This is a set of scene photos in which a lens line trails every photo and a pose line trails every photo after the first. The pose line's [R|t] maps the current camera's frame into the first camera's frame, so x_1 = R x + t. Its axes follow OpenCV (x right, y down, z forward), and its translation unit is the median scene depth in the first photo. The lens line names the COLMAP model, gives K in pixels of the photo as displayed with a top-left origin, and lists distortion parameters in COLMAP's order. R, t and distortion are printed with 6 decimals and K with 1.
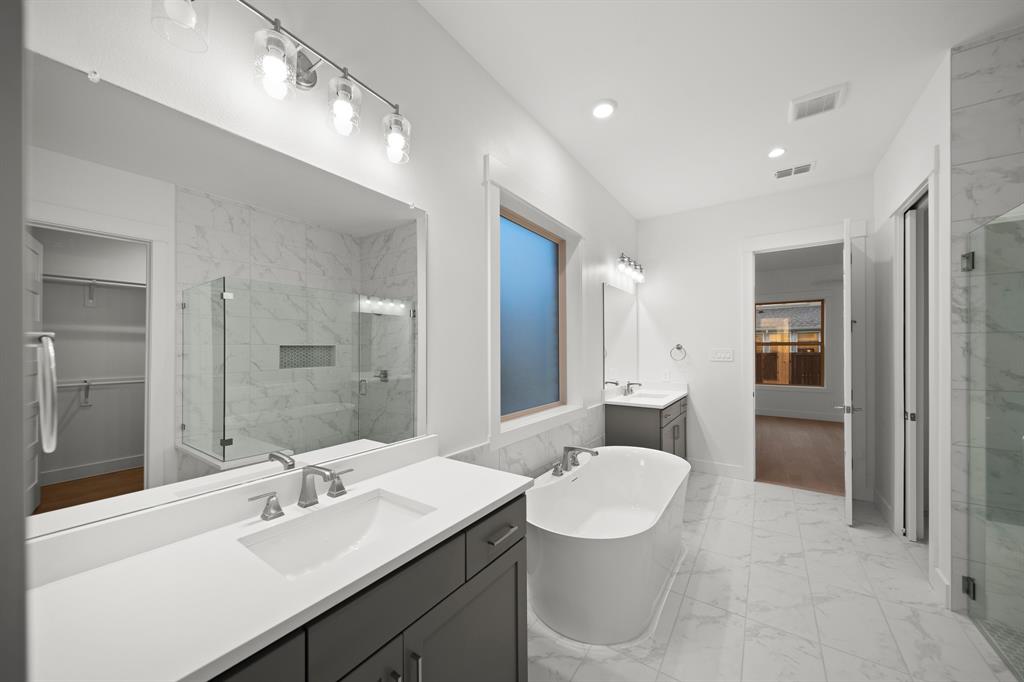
lens RADIAL K [[363.0, 0, 515.5], [0, 363.0, 349.3], [0, 0, 1]] dist [0.002725, -0.000192]
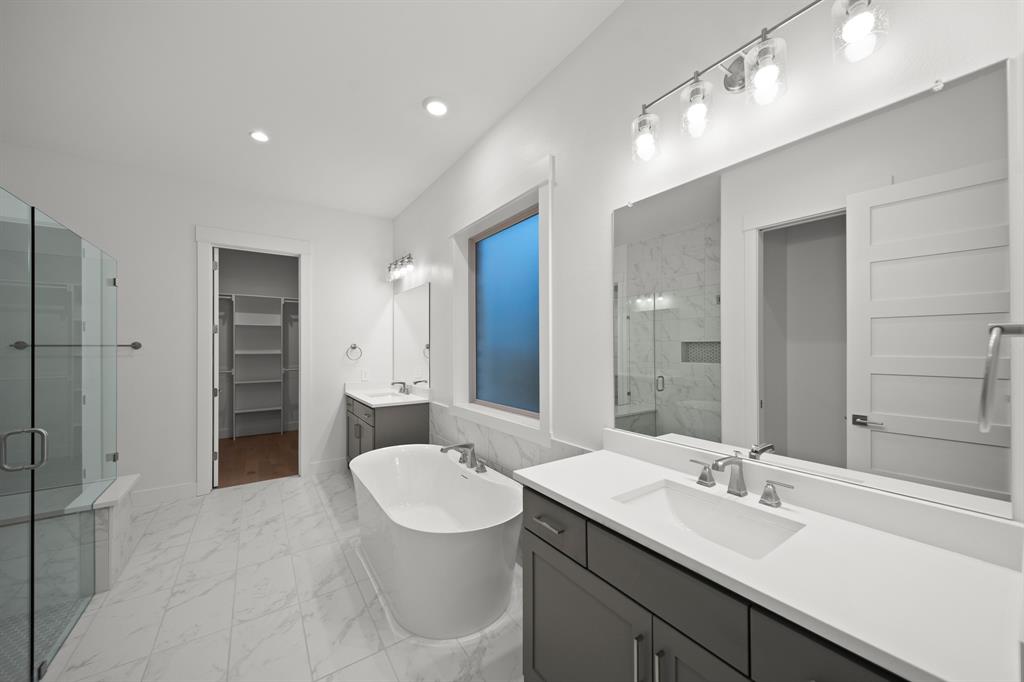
lens RADIAL K [[381.5, 0, 512.0], [0, 381.5, 341.0], [0, 0, 1]] dist [0.011856, 0.000071]
pose [[-0.366842, -0.008213, -0.930247, 1.914572], [0.007469, 0.999903, -0.011773, -0.008678], [0.930253, -0.011267, -0.366745, 2.625954]]
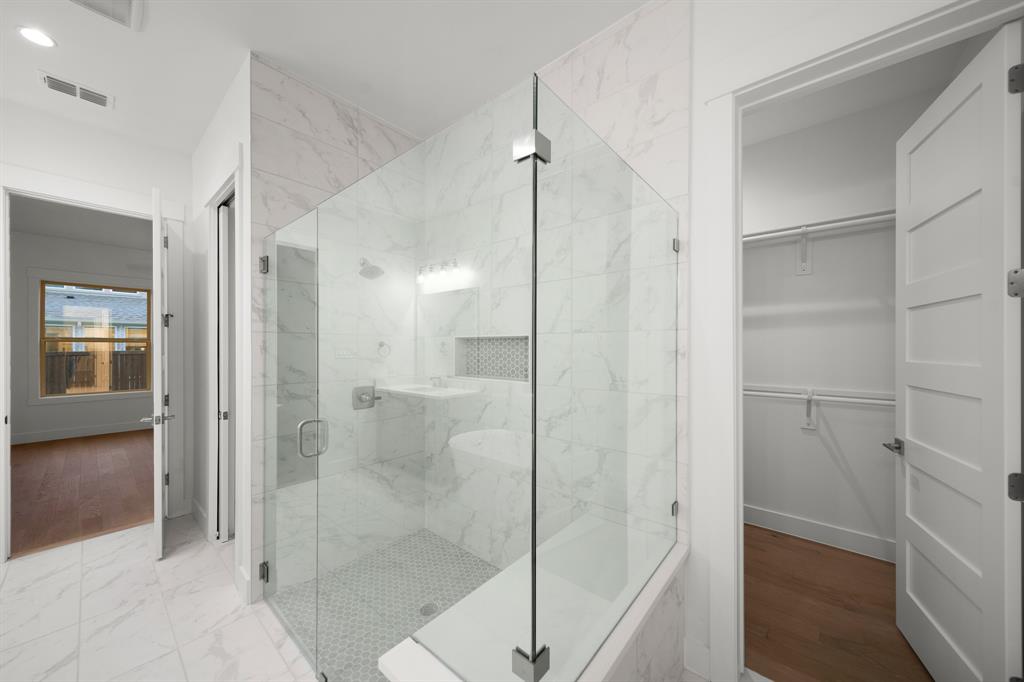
lens RADIAL K [[363.0, 0, 515.5], [0, 363.0, 349.3], [0, 0, 1]] dist [0.002725, -0.000192]
pose [[0.095544, -0.003472, 0.995419, 0.149548], [-0.002139, 0.999991, 0.003693, 0.000135], [-0.995423, -0.002482, 0.095535, 0.098583]]
